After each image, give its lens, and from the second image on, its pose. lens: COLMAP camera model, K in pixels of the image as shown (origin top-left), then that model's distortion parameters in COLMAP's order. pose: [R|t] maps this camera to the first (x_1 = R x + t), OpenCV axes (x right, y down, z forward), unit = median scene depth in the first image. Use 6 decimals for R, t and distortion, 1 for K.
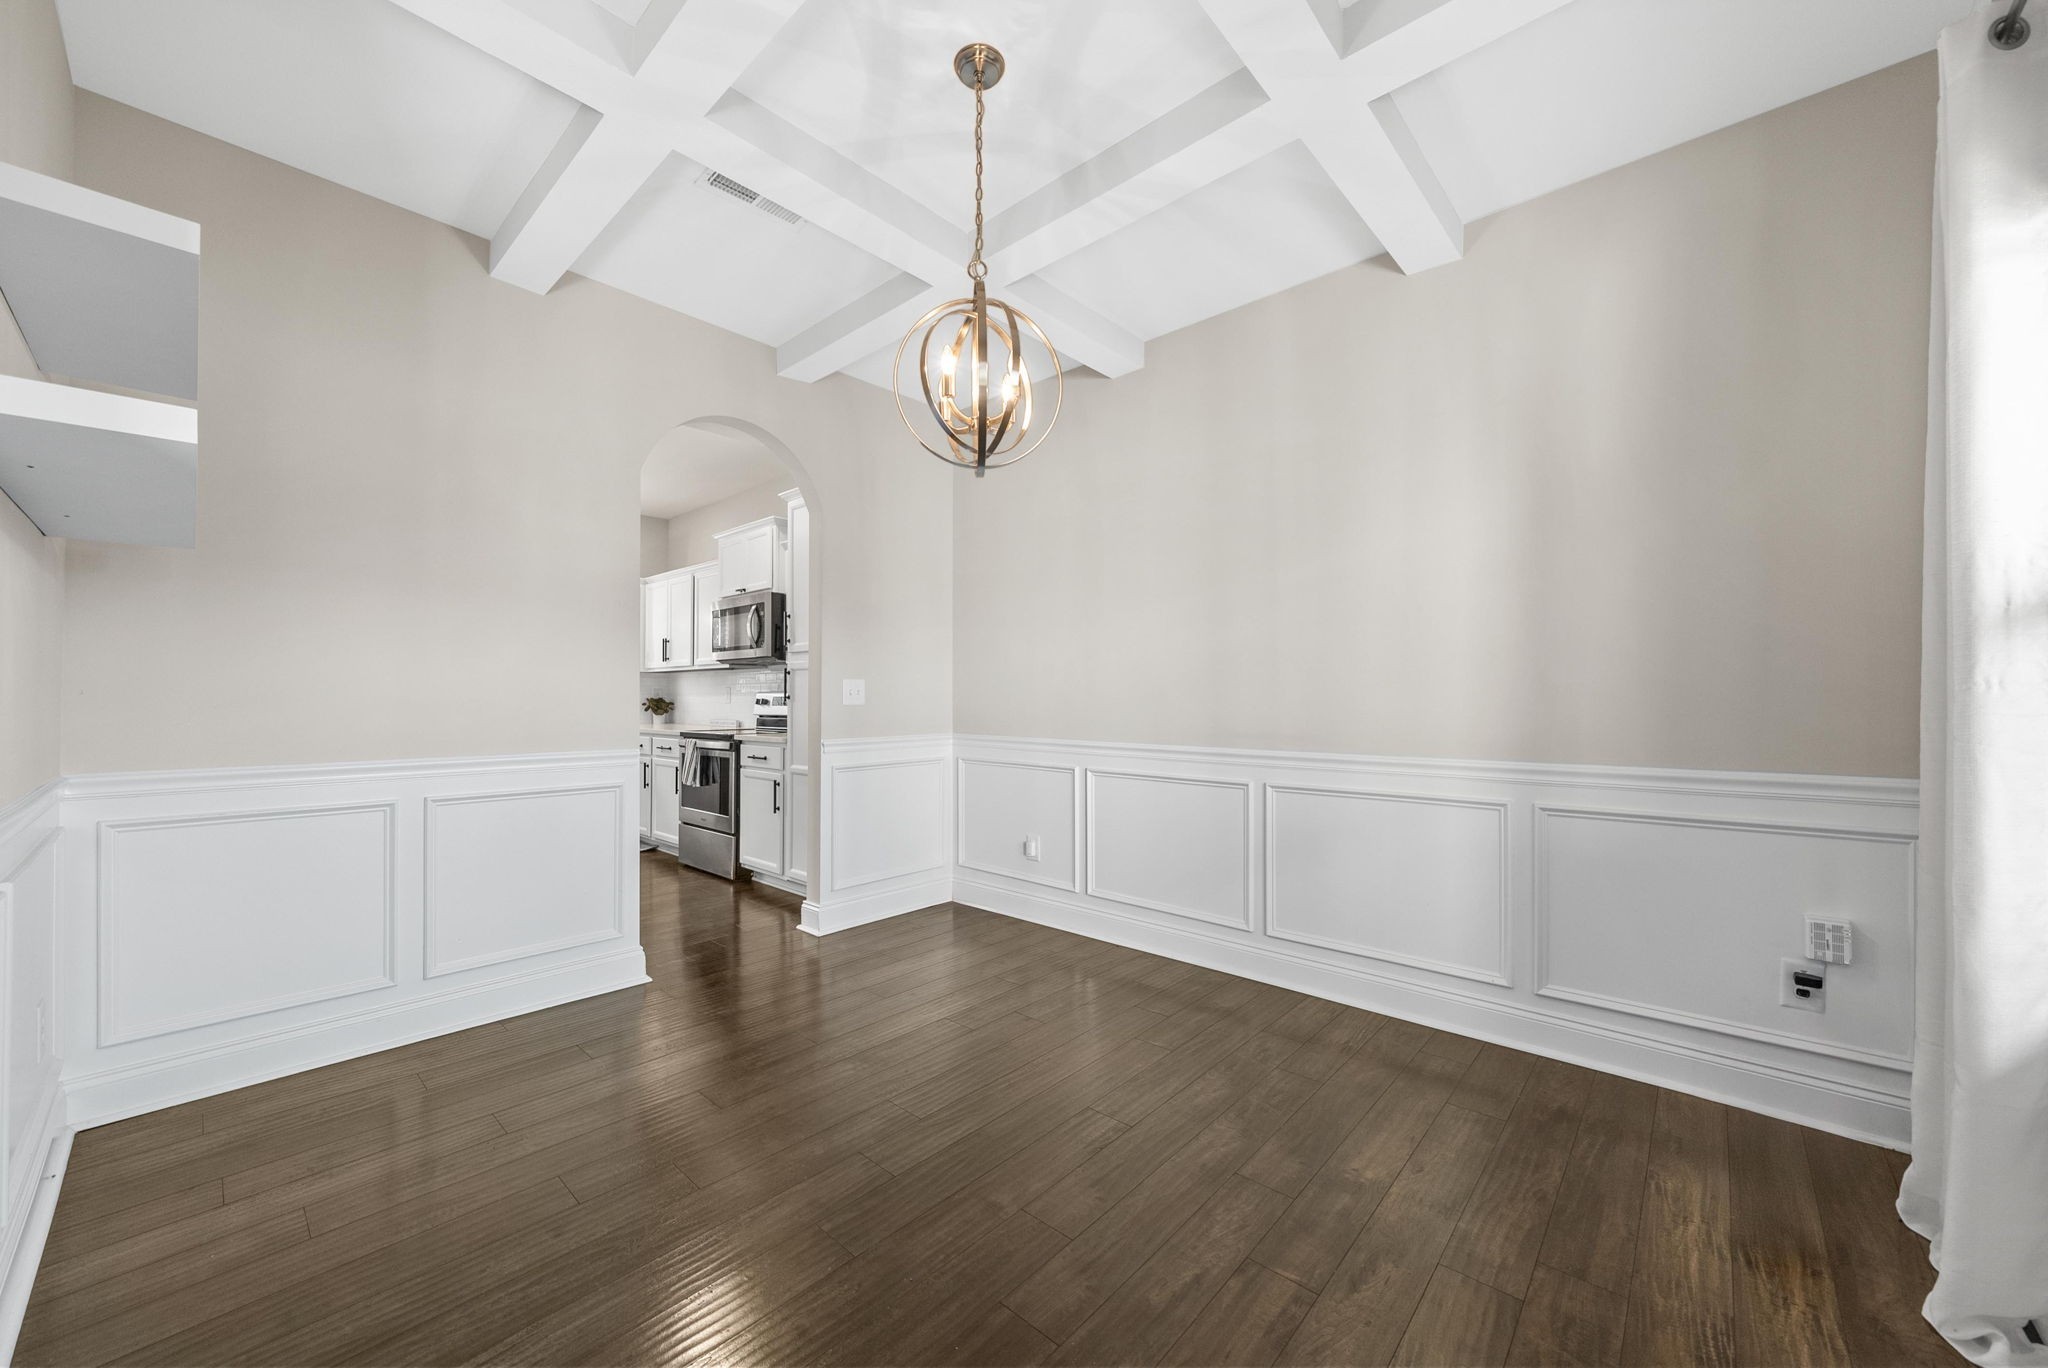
lens RADIAL K [[773.3, 0, 1015.9], [0, 773.3, 680.7], [0, 0, 1]] dist [0.000319, -0.000168]
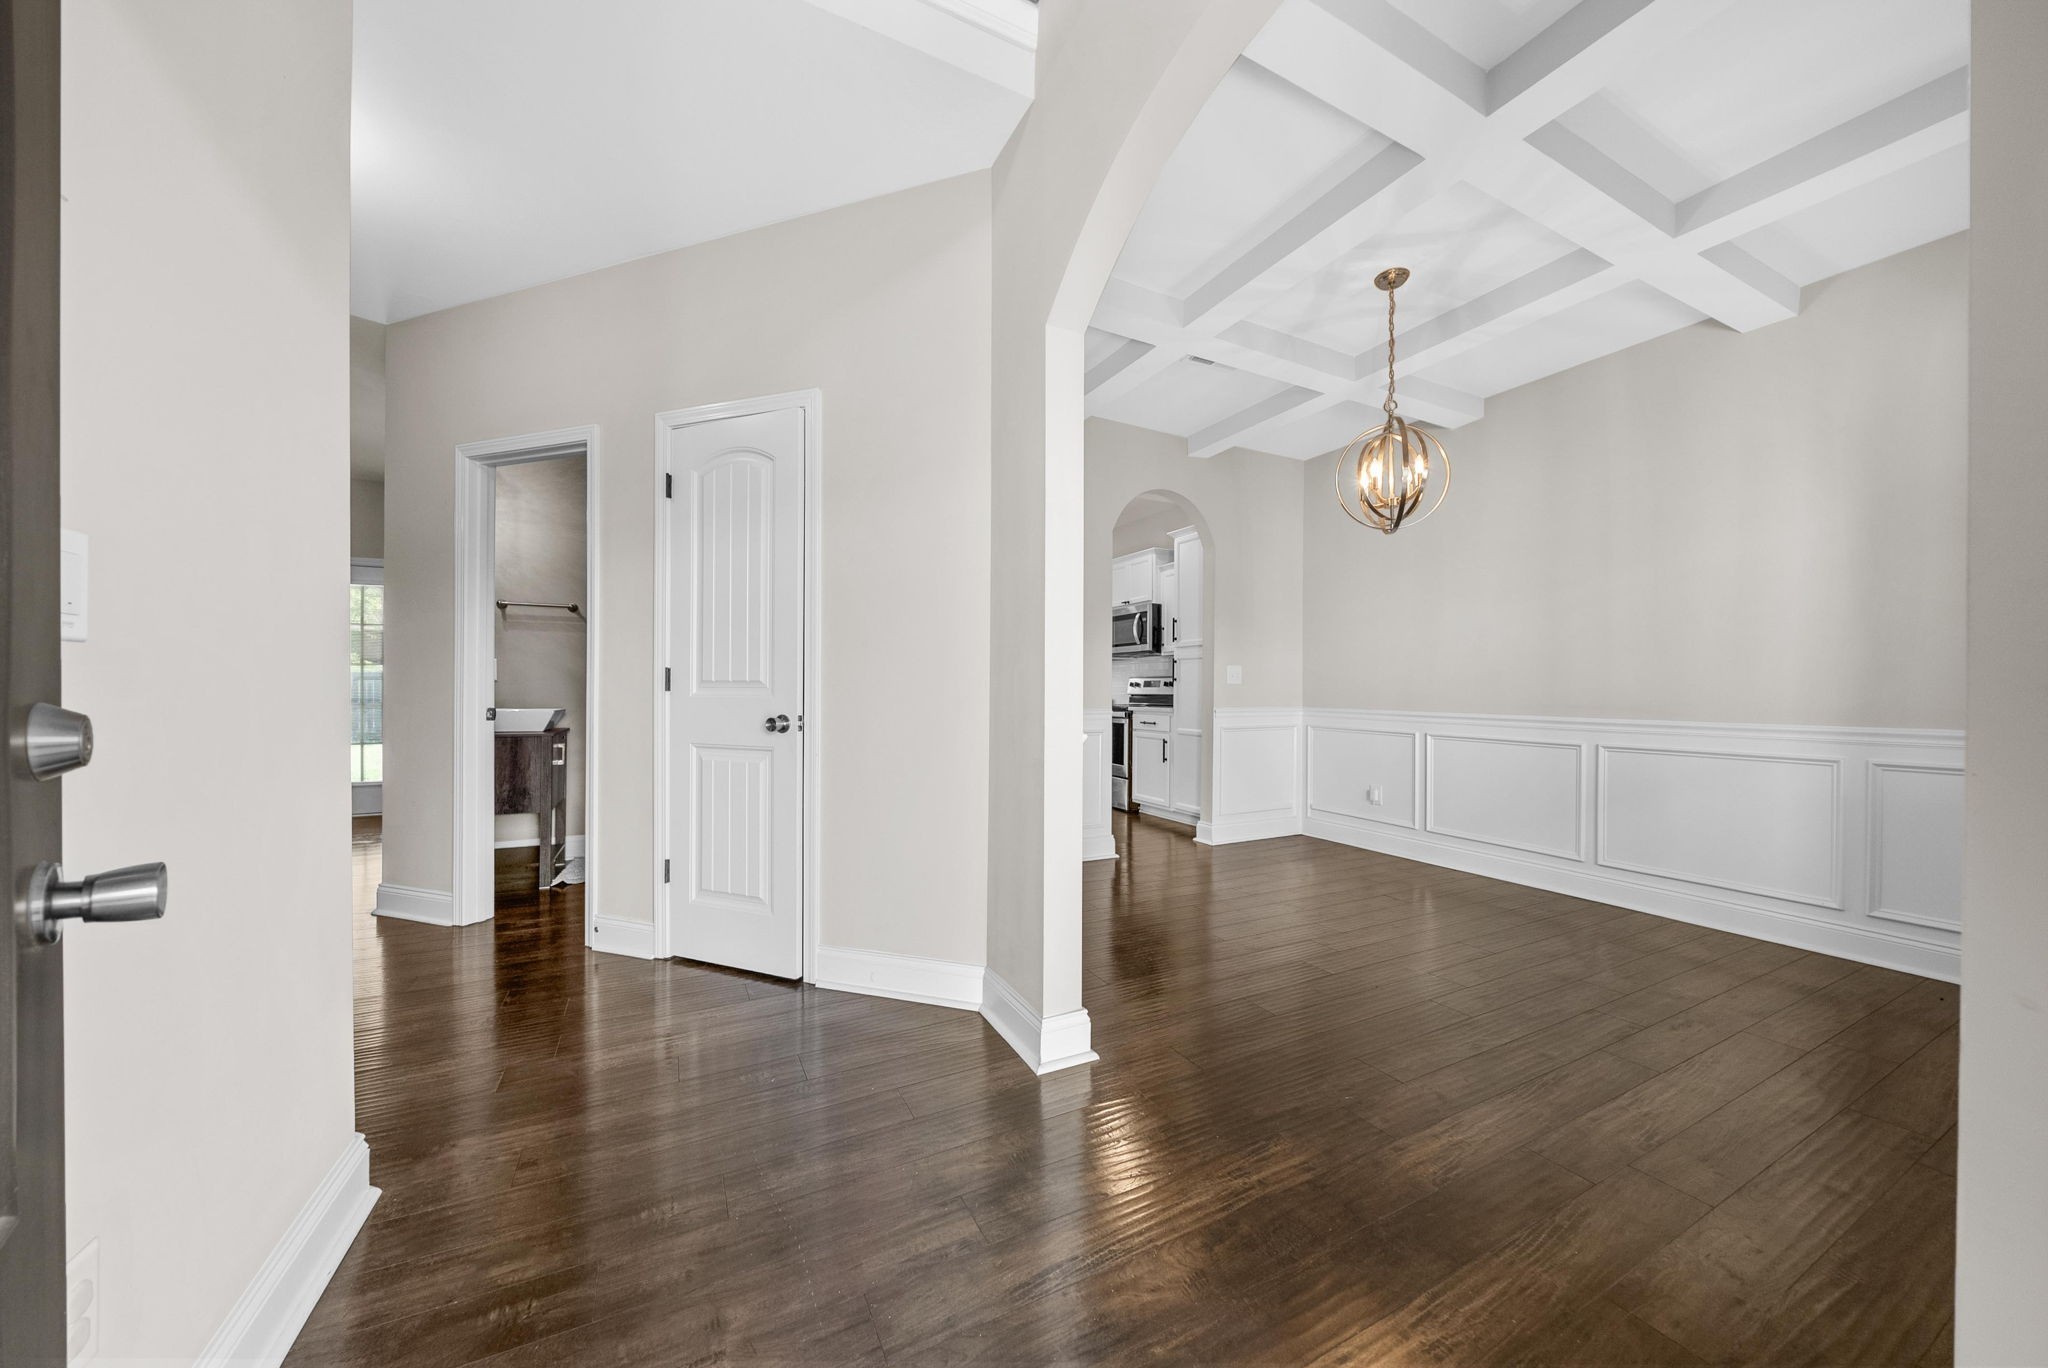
lens RADIAL K [[695.8, 0, 1024.0], [0, 695.8, 684.0], [0, 0, 1]] dist [-0.009789, -0.000240]
pose [[0.934549, 0.002469, -0.355826, -0.122570], [0.003106, 0.999881, 0.015096, 0.011656], [0.355821, -0.015213, 0.934430, -0.310756]]
